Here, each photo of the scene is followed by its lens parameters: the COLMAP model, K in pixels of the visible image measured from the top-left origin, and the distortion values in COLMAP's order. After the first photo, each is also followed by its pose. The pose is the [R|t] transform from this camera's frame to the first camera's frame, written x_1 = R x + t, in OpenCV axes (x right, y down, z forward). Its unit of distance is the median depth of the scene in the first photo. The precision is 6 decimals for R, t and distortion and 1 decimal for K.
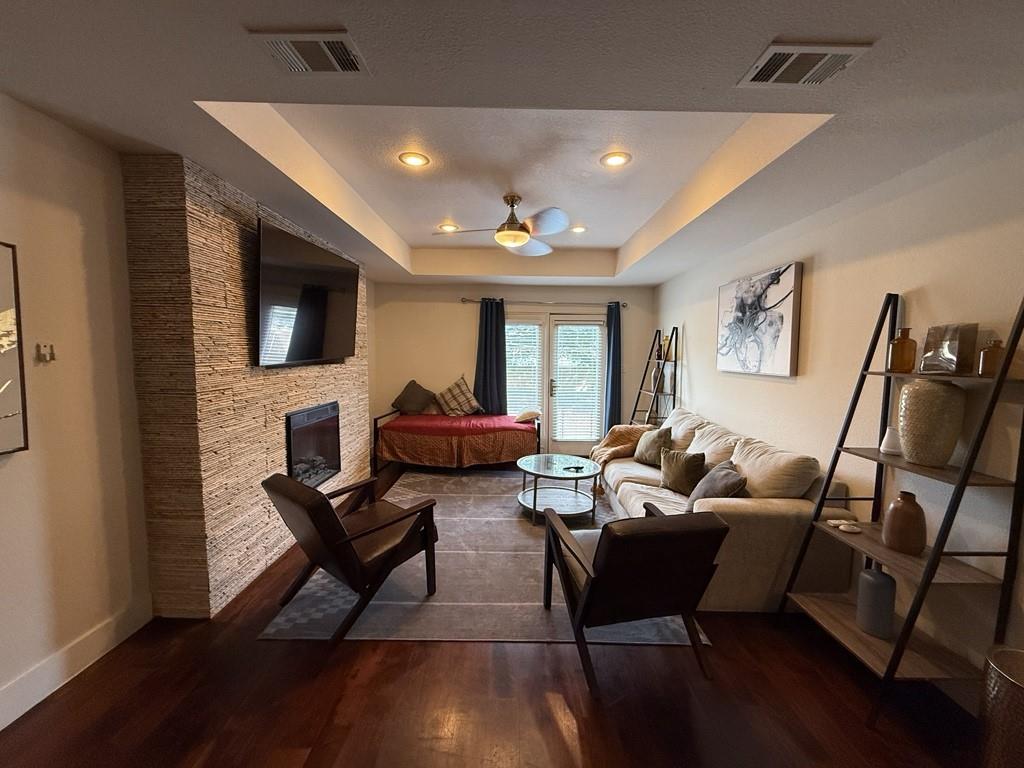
lens RADIAL K [[407.5, 0, 514.0], [0, 407.5, 381.4], [0, 0, 1]] dist [0.000572, 0.000103]
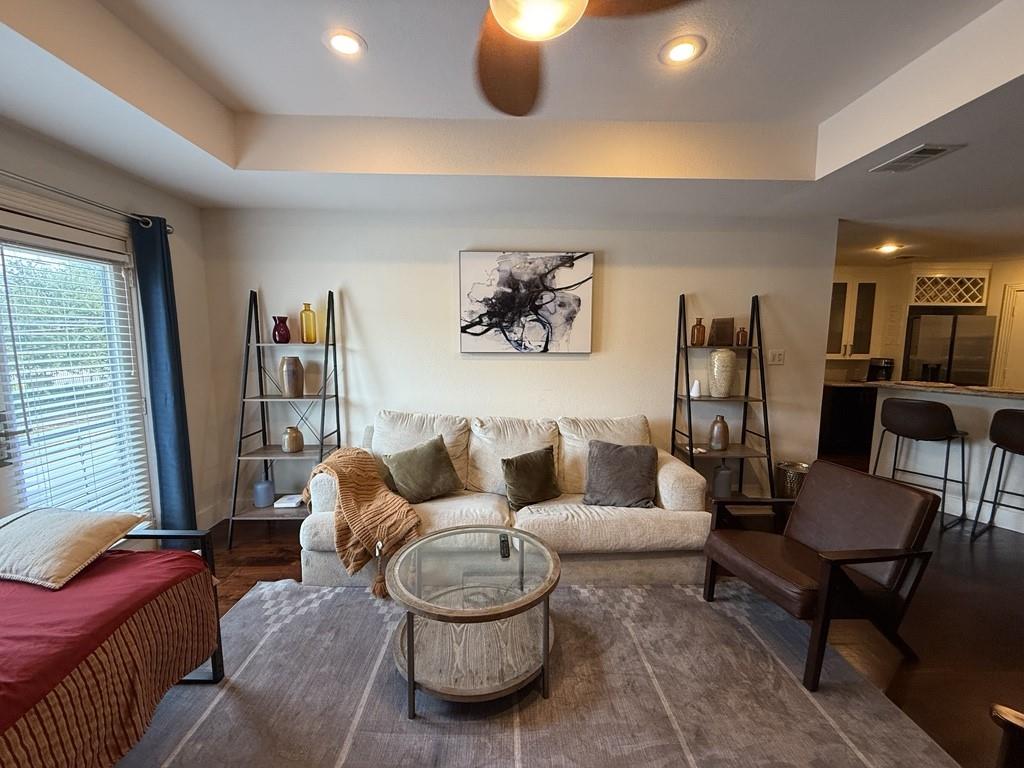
lens RADIAL K [[407.5, 0, 510.0], [0, 407.5, 382.7], [0, 0, 1]] dist [0.000572, 0.000103]
pose [[-0.025114, -0.122901, 0.992101, -0.429250], [0.063126, 0.990239, 0.124268, -0.082572], [-0.997690, 0.065748, -0.017110, 1.170681]]
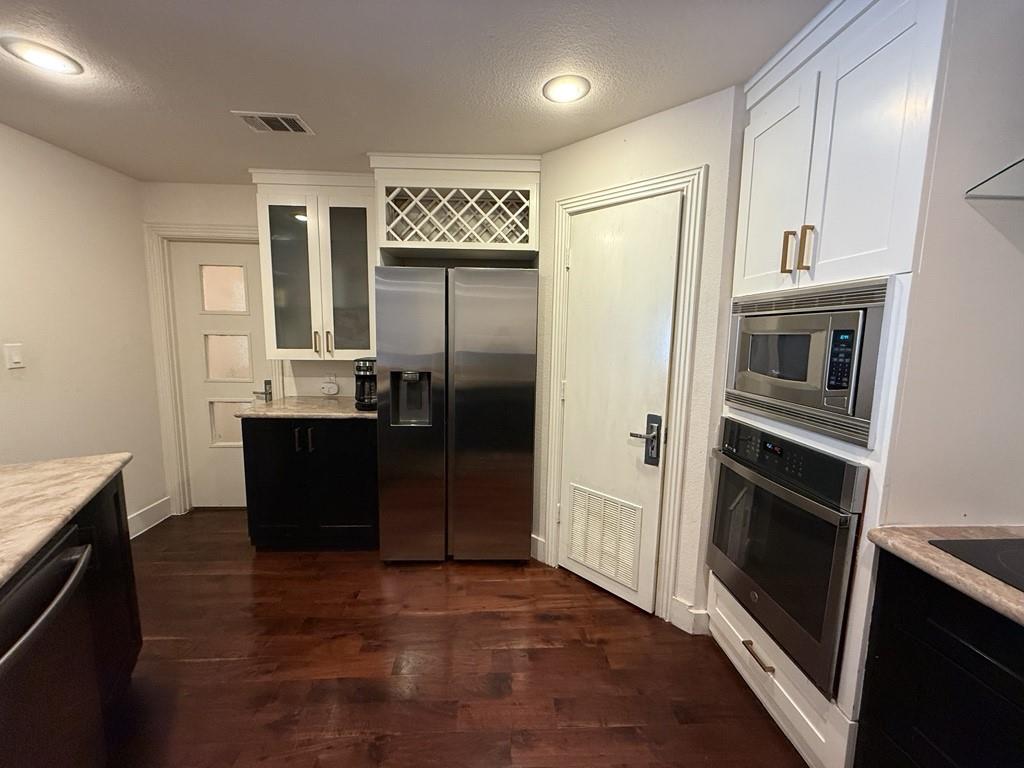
lens RADIAL K [[407.5, 0, 508.7], [0, 407.5, 384.6], [0, 0, 1]] dist [0.000572, 0.000103]
pose [[-0.055883, -0.139512, 0.988642, 0.386118], [0.058743, 0.988015, 0.142744, 0.079508], [-0.996708, 0.066053, -0.047018, -0.699241]]
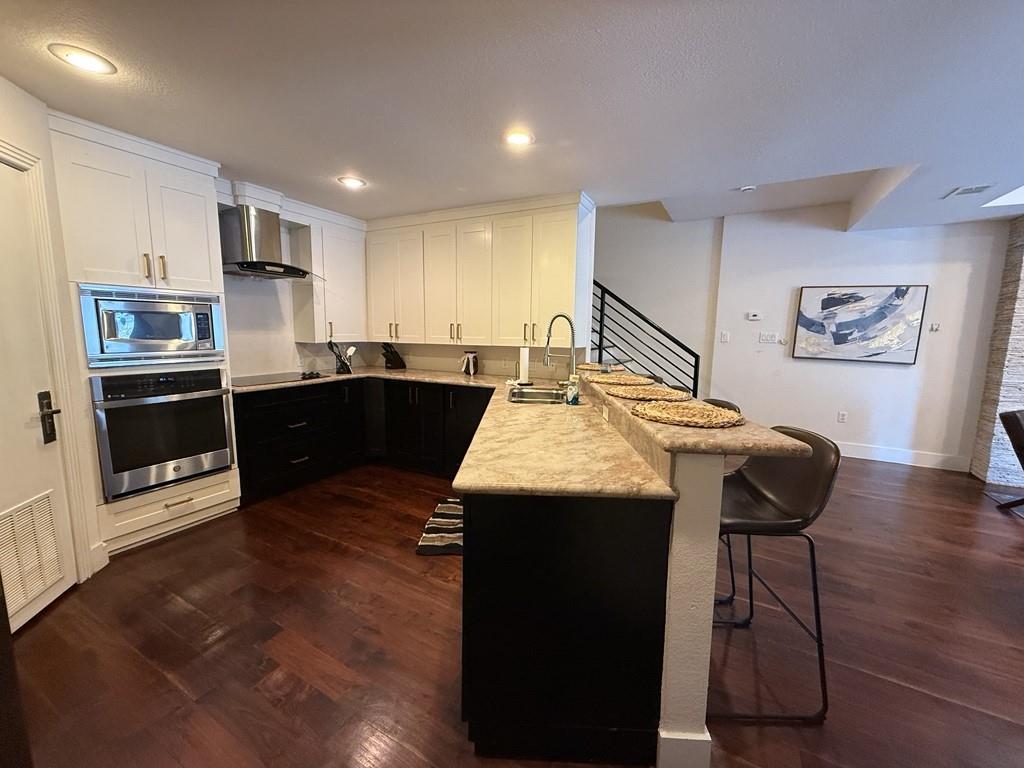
lens RADIAL K [[407.5, 0, 512.5], [0, 407.5, 382.0], [0, 0, 1]] dist [0.000572, 0.000103]
pose [[-0.476966, 0.092495, -0.874041, 1.232289], [-0.086944, 0.984604, 0.151640, 0.056104], [0.874611, 0.148320, -0.461581, -0.011757]]
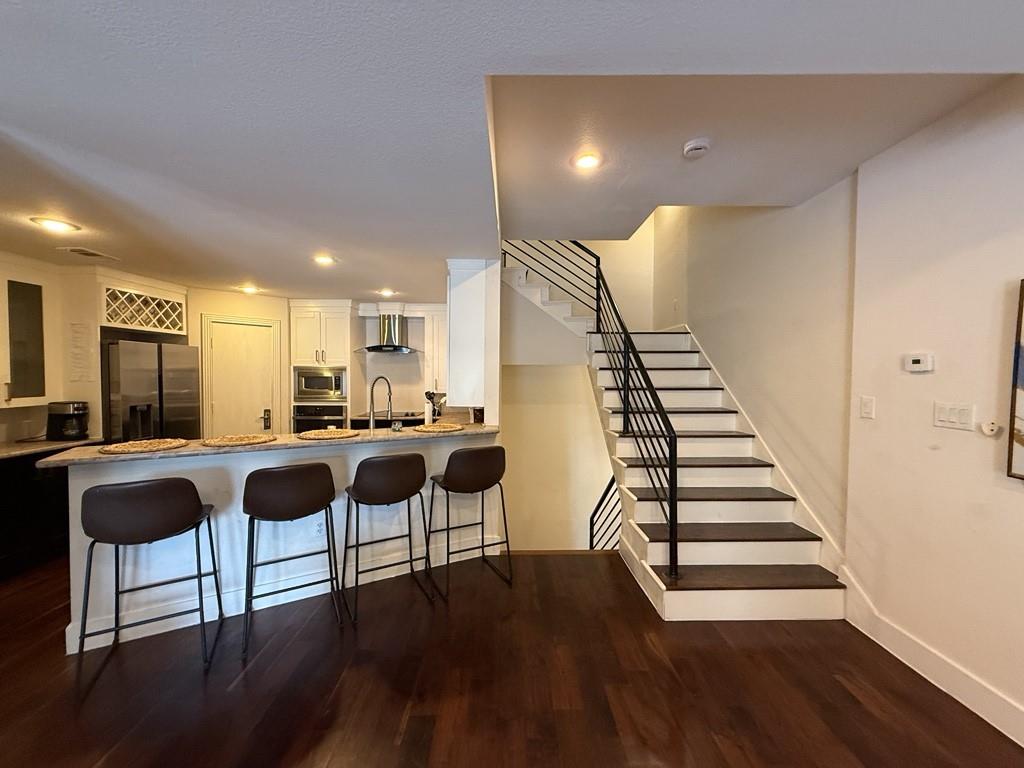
lens RADIAL K [[407.5, 0, 514.8], [0, 407.5, 378.9], [0, 0, 1]] dist [0.000572, 0.000103]
pose [[-0.999519, -0.016518, -0.026260, 0.046926], [-0.018875, 0.995560, 0.092220, -0.062749], [0.024620, 0.092671, -0.995392, 0.715621]]
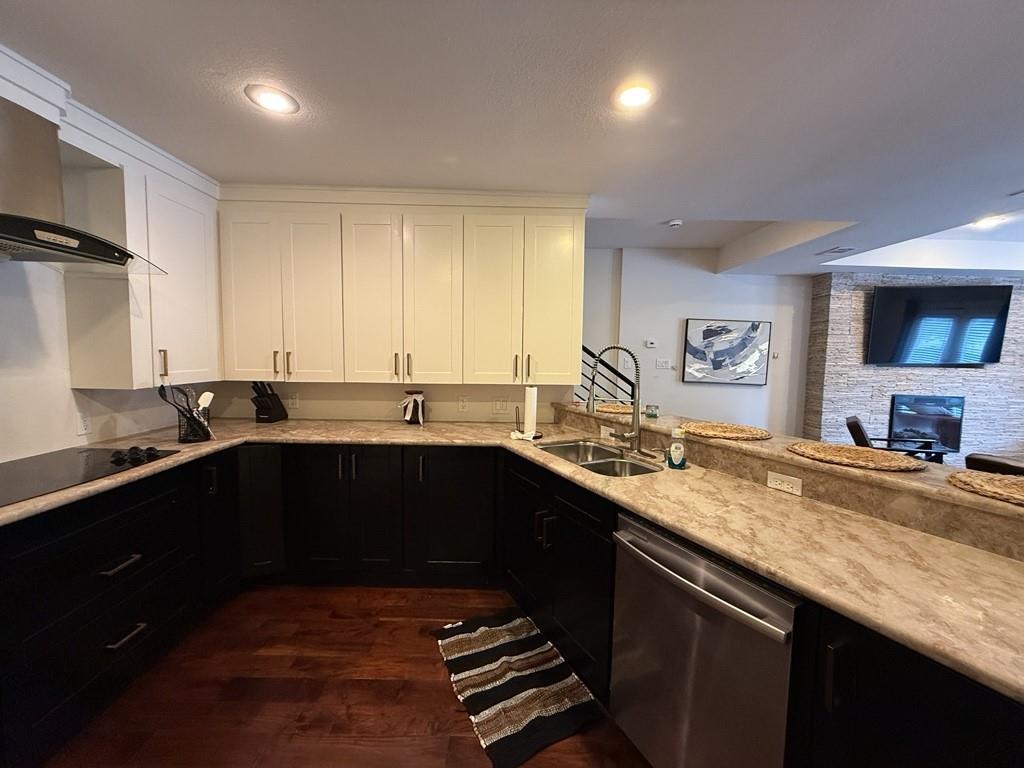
lens RADIAL K [[407.5, 0, 511.3], [0, 407.5, 383.0], [0, 0, 1]] dist [0.000572, 0.000103]
pose [[-0.002420, 0.062643, -0.998033, 1.070007], [-0.093257, 0.993672, 0.062595, 0.072153], [0.995639, 0.093225, 0.003437, -0.535531]]
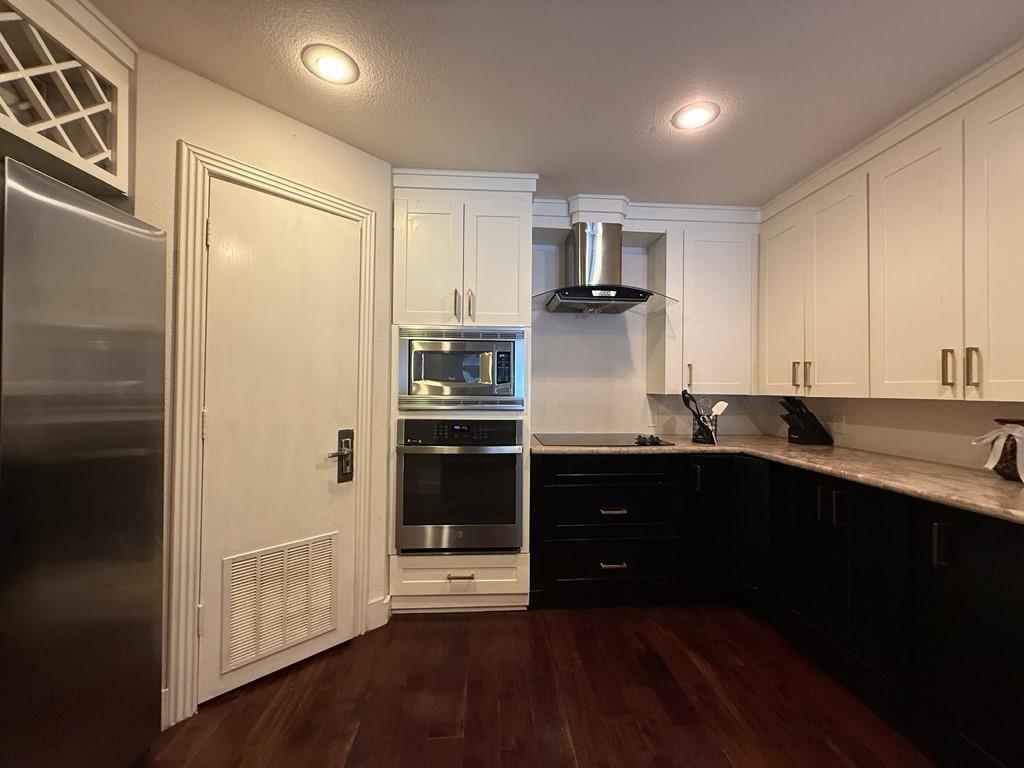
lens RADIAL K [[407.5, 0, 514.2], [0, 407.5, 383.6], [0, 0, 1]] dist [0.000572, 0.000103]
pose [[-0.997447, -0.024129, -0.067212, 0.791197], [-0.028481, 0.997507, 0.064564, 0.111531], [0.065486, 0.066313, -0.995648, -0.298220]]
